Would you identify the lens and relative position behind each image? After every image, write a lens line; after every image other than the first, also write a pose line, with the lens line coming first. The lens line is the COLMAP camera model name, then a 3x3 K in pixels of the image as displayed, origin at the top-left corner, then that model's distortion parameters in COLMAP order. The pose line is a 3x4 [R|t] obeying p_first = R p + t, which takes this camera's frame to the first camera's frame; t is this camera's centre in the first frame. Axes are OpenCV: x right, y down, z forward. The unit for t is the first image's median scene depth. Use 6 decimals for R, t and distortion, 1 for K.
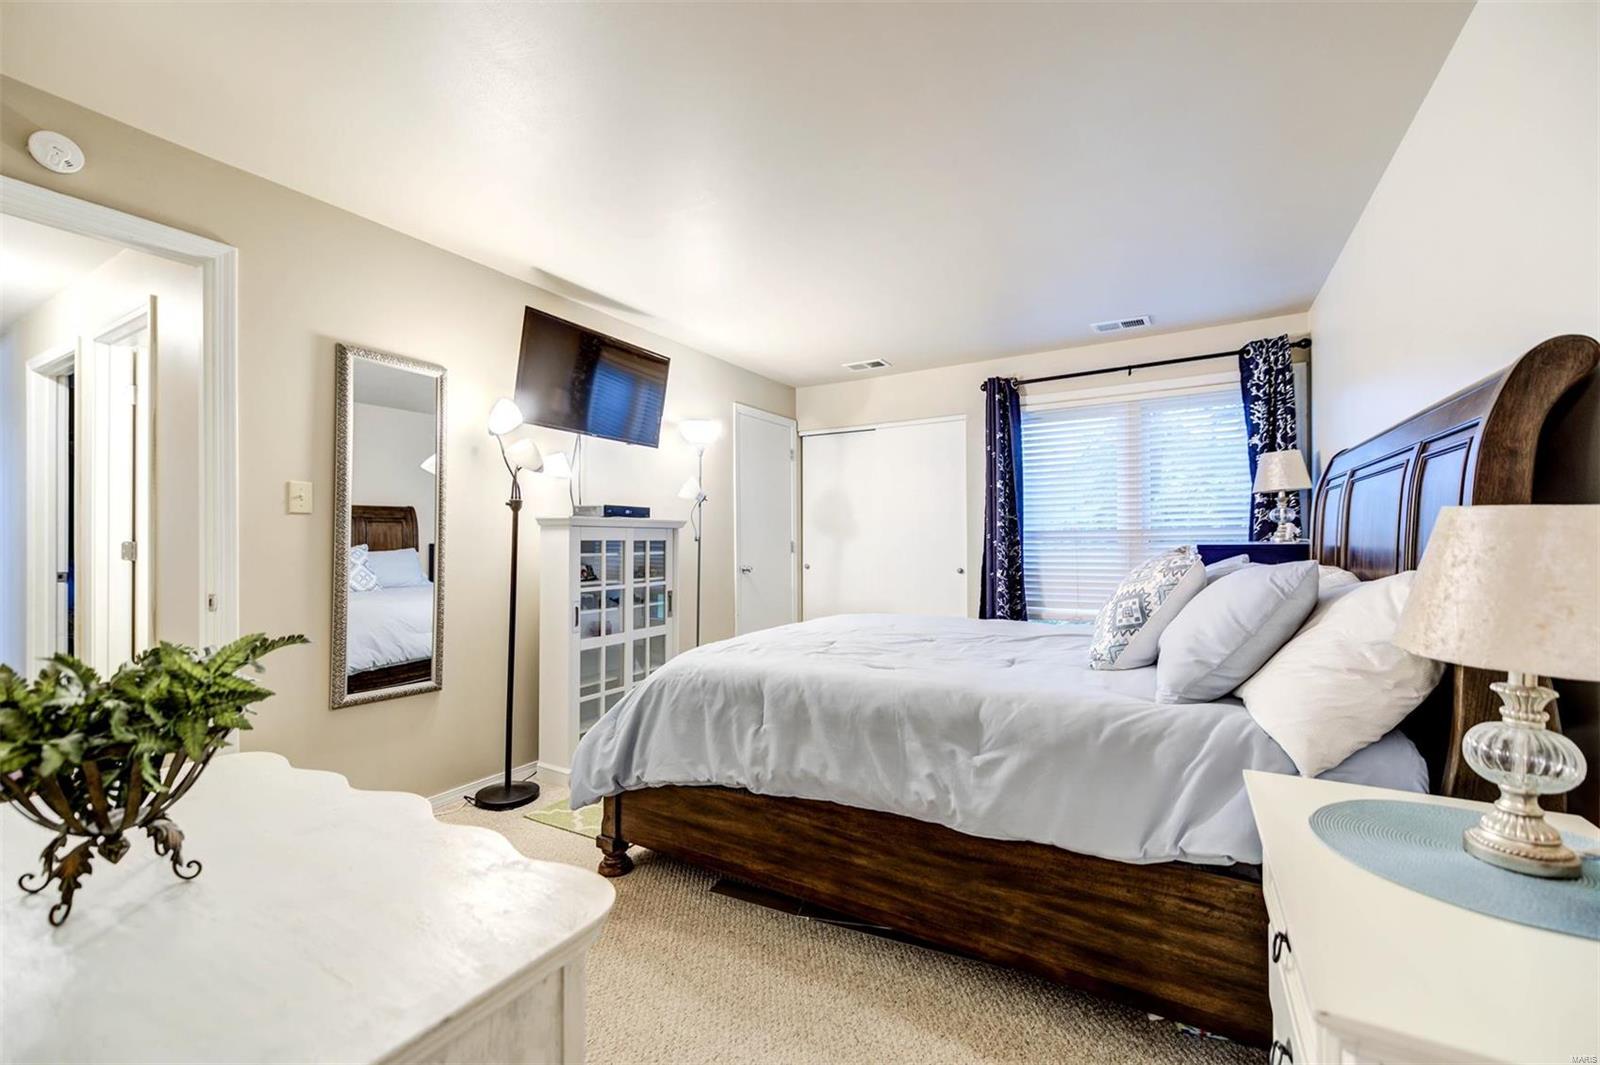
lens RADIAL K [[639.0, 0, 796.6], [0, 639.0, 539.7], [0, 0, 1]] dist [0.010506, -0.003433]
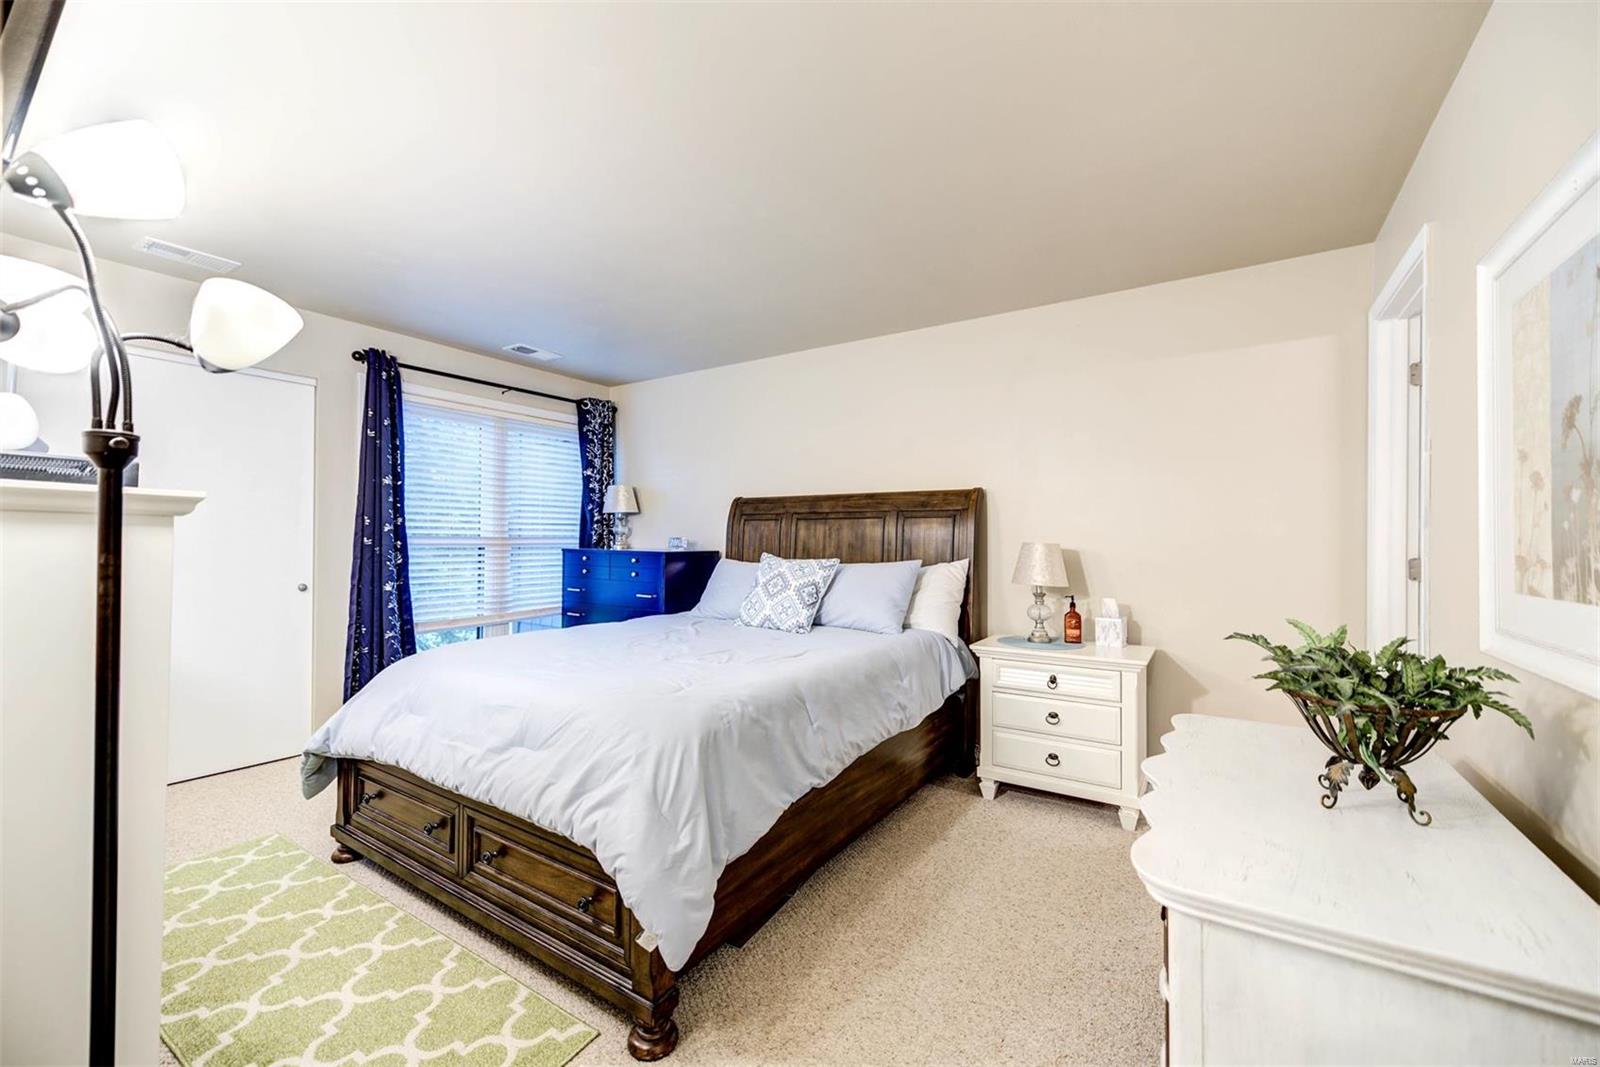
lens RADIAL K [[655.0, 0, 785.7], [0, 655.0, 536.0], [0, 0, 1]] dist [-0.008231, -0.000390]
pose [[0.046850, 0.012988, 0.998817, -0.377950], [-0.011375, 0.999858, -0.012468, -0.006599], [-0.998837, -0.010777, 0.046991, 0.323416]]
